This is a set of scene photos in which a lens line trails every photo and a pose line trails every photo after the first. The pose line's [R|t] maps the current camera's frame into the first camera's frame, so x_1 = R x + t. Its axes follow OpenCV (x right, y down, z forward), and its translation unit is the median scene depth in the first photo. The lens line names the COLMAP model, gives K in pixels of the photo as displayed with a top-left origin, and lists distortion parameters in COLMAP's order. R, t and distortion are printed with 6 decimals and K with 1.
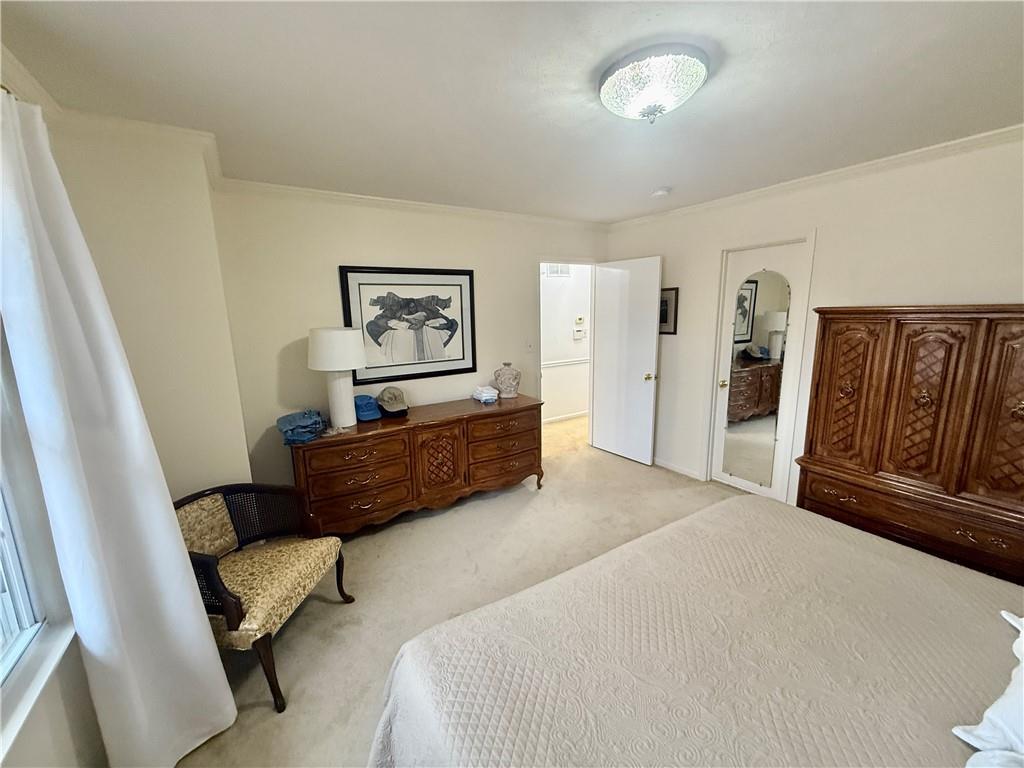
lens RADIAL K [[411.3, 0, 509.8], [0, 411.3, 382.0], [0, 0, 1]] dist [0.000130, 0.000012]
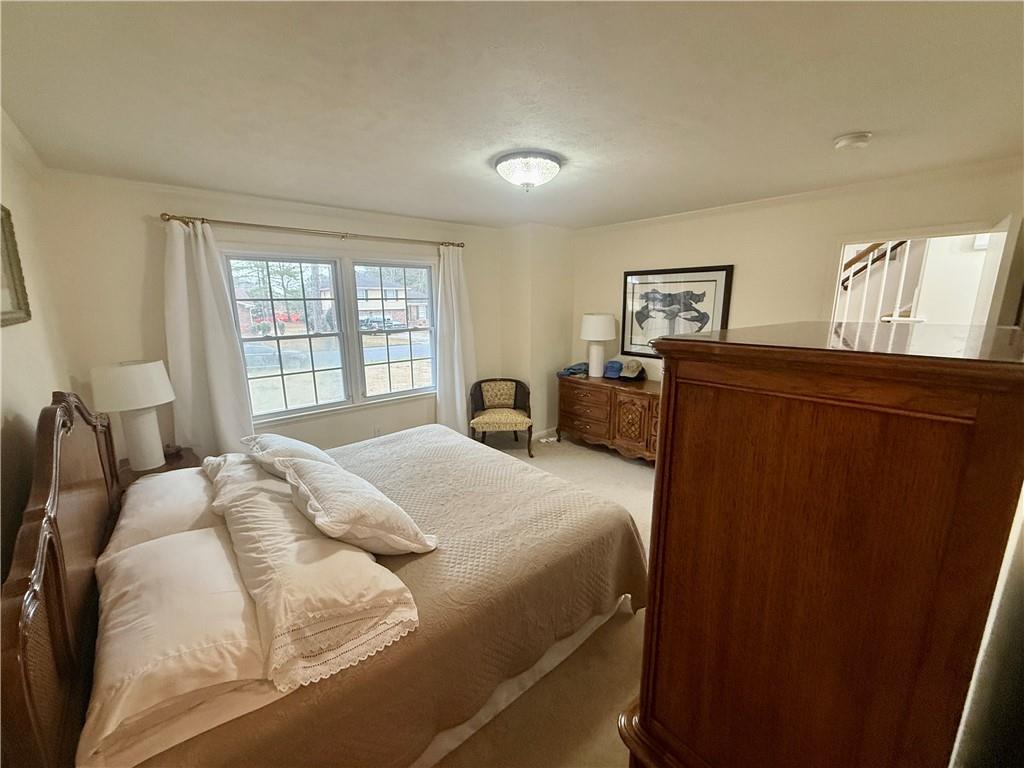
lens RADIAL K [[411.3, 0, 509.9], [0, 411.3, 379.7], [0, 0, 1]] dist [0.000130, 0.000012]
pose [[0.139148, 0.209966, -0.967756, 0.920146], [-0.170636, 0.967730, 0.185426, -0.099713], [0.975459, 0.139333, 0.170486, 0.357246]]
